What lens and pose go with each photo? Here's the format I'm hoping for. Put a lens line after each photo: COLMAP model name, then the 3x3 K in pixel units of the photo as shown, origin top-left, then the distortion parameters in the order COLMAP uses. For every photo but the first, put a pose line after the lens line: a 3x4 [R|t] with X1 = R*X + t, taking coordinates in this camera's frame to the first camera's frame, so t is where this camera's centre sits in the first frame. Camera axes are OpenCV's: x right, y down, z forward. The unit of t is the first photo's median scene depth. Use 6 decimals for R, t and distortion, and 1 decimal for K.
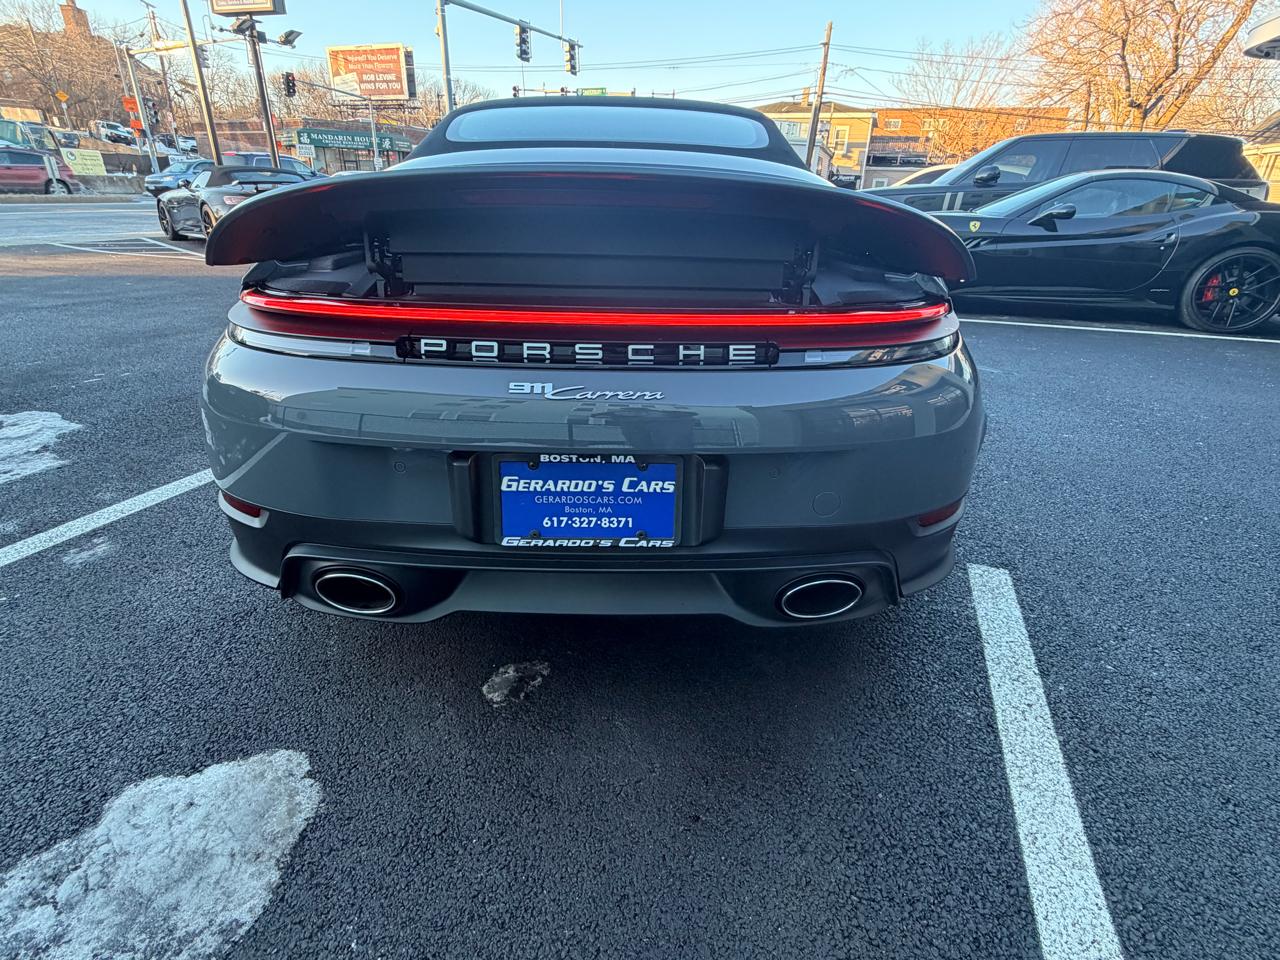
lens RADIAL K [[637.2, 0, 638.3], [0, 637.2, 484.2], [0, 0, 1]] dist [-0.001326, 0.000269]
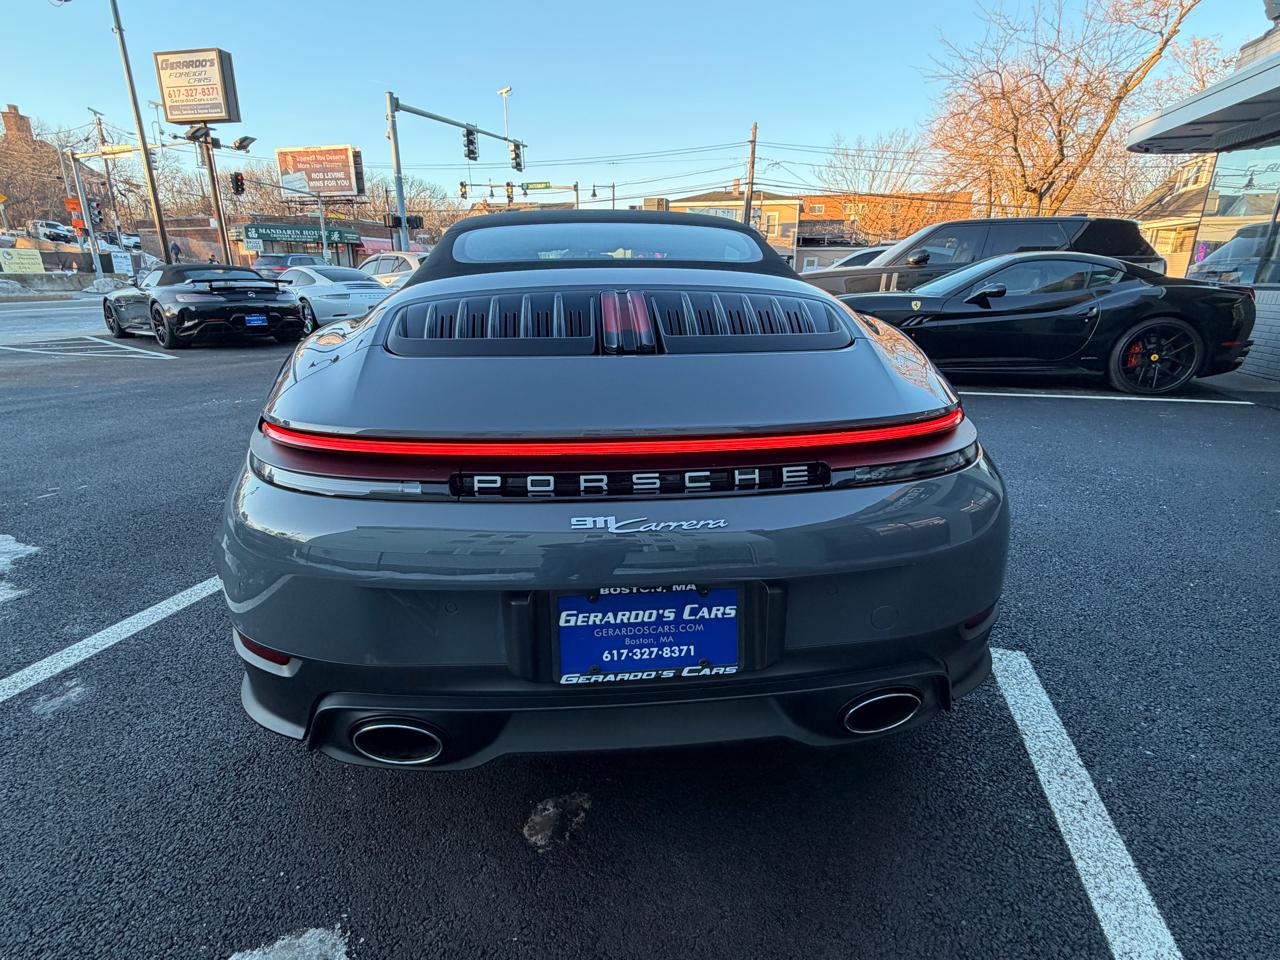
lens RADIAL K [[637.5, 0, 635.7], [0, 637.5, 482.7], [0, 0, 1]] dist [0.001325, -0.001040]
pose [[0.996530, -0.047267, 0.068510, -0.092817], [0.054704, 0.992305, -0.111080, -0.054891], [-0.062732, 0.114443, 0.991447, 0.007037]]
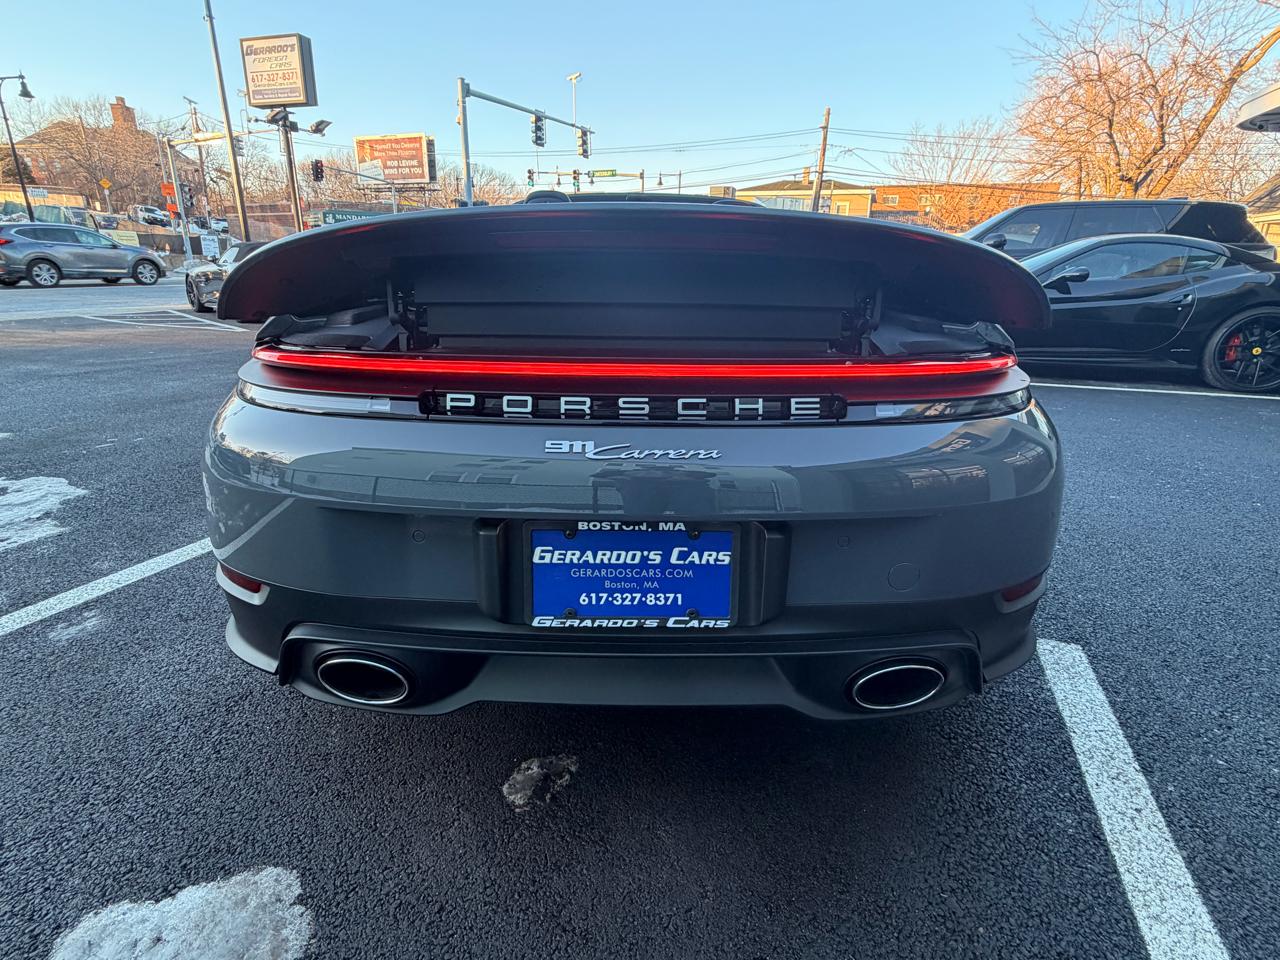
lens RADIAL K [[638.0, 0, 637.9], [0, 638.0, 482.9], [0, 0, 1]] dist [-0.001219, 0.000521]
pose [[0.999881, -0.005029, -0.014578, -0.034008], [0.003529, 0.994866, -0.101136, -0.005793], [0.015012, 0.101073, 0.994766, 0.069715]]
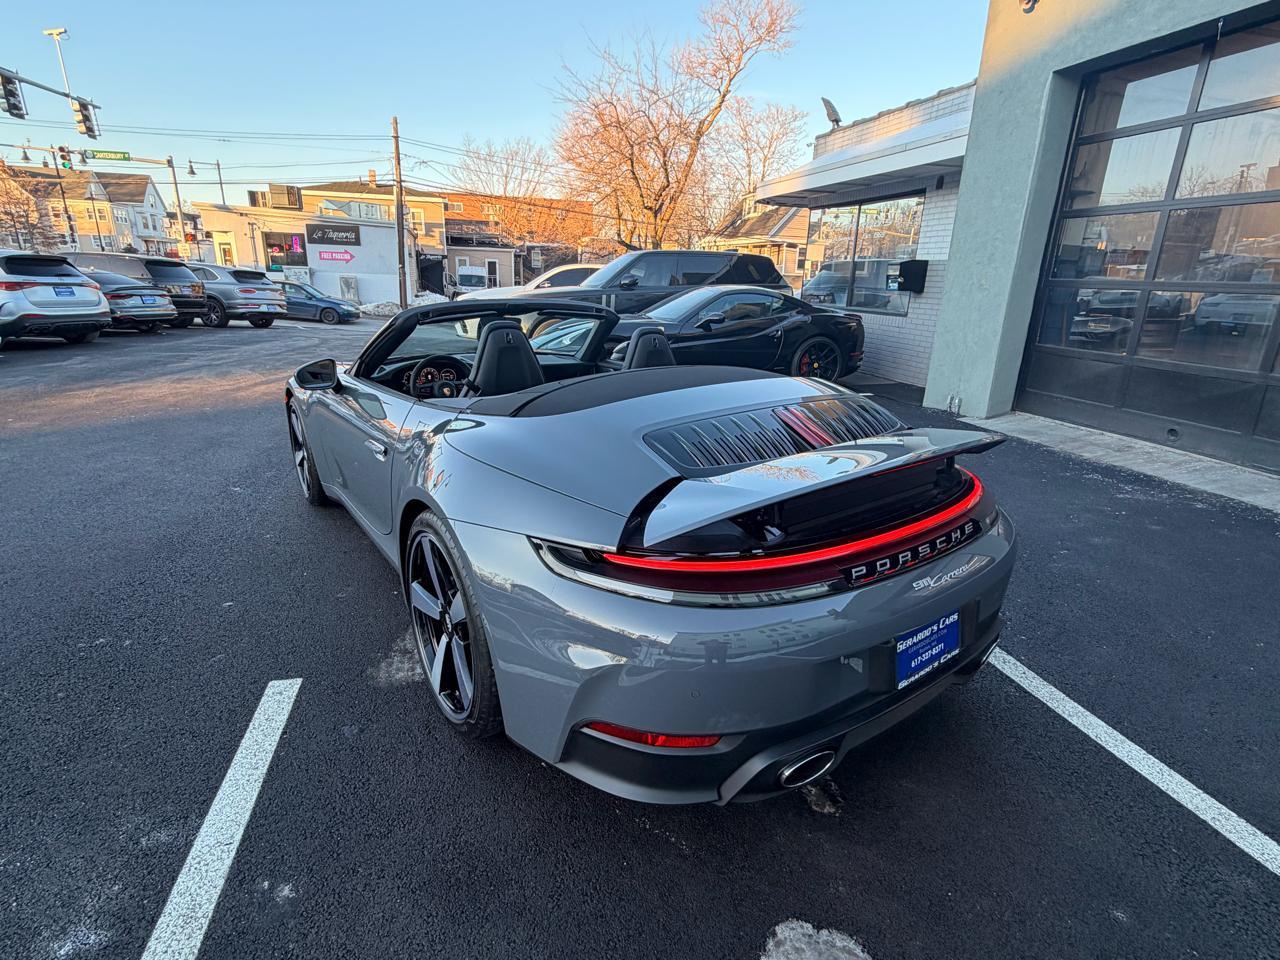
lens RADIAL K [[638.0, 0, 637.9], [0, 638.0, 482.9], [0, 0, 1]] dist [-0.001219, 0.000521]
pose [[0.817330, -0.183834, 0.546056, -0.861109], [0.235980, 0.971405, -0.026180, -0.285038], [-0.525629, 0.150256, 0.837339, 0.007492]]
